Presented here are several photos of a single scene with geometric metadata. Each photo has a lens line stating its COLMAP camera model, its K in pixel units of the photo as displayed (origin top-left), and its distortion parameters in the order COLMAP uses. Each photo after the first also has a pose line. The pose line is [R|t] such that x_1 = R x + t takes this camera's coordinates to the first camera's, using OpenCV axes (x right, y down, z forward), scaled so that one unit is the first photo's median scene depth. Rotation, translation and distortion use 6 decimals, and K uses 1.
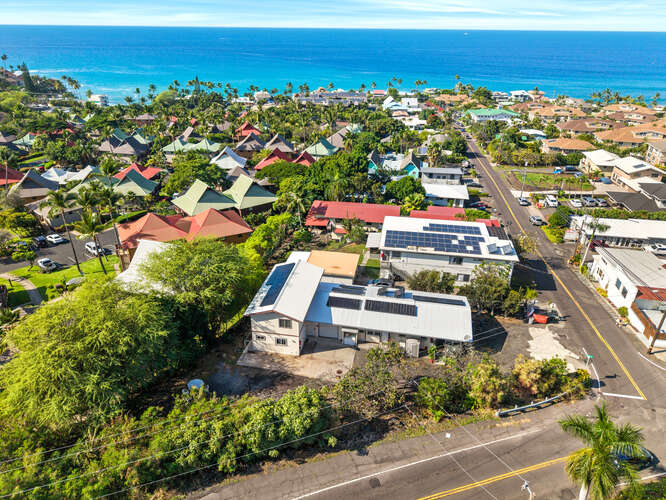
lens RADIAL K [[460.1, 0, 333.0], [0, 460.1, 250.0], [0, 0, 1]] dist [0.042065, -0.042739]
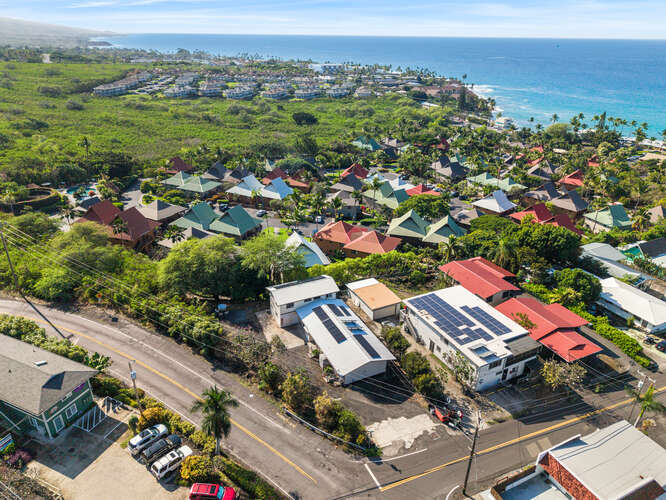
lens RADIAL K [[460.1, 0, 333.0], [0, 460.1, 250.0], [0, 0, 1]] dist [0.042065, -0.042739]
pose [[0.580638, 0.346258, -0.736862, 0.840366], [-0.359717, 0.921031, 0.149349, -0.240951], [0.730386, 0.178344, 0.659341, 0.034240]]
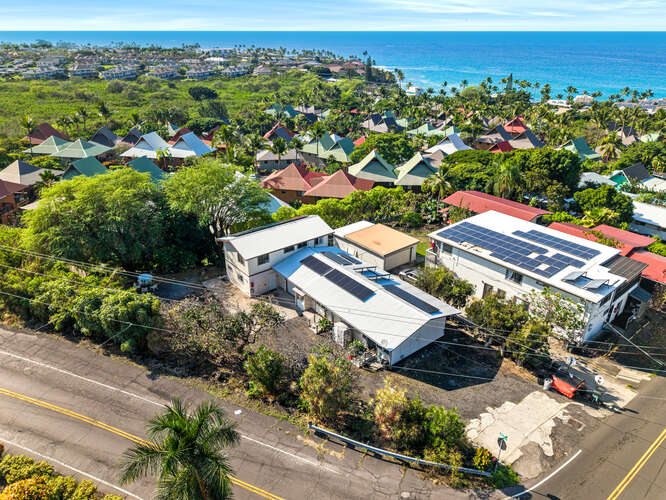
lens RADIAL K [[460.1, 0, 333.0], [0, 460.1, 250.0], [0, 0, 1]] dist [0.042065, -0.042739]
pose [[0.751866, 0.271441, -0.600847, 0.471399], [-0.280662, 0.956394, 0.080860, 0.003704], [0.596596, 0.107839, 0.795264, 0.242014]]
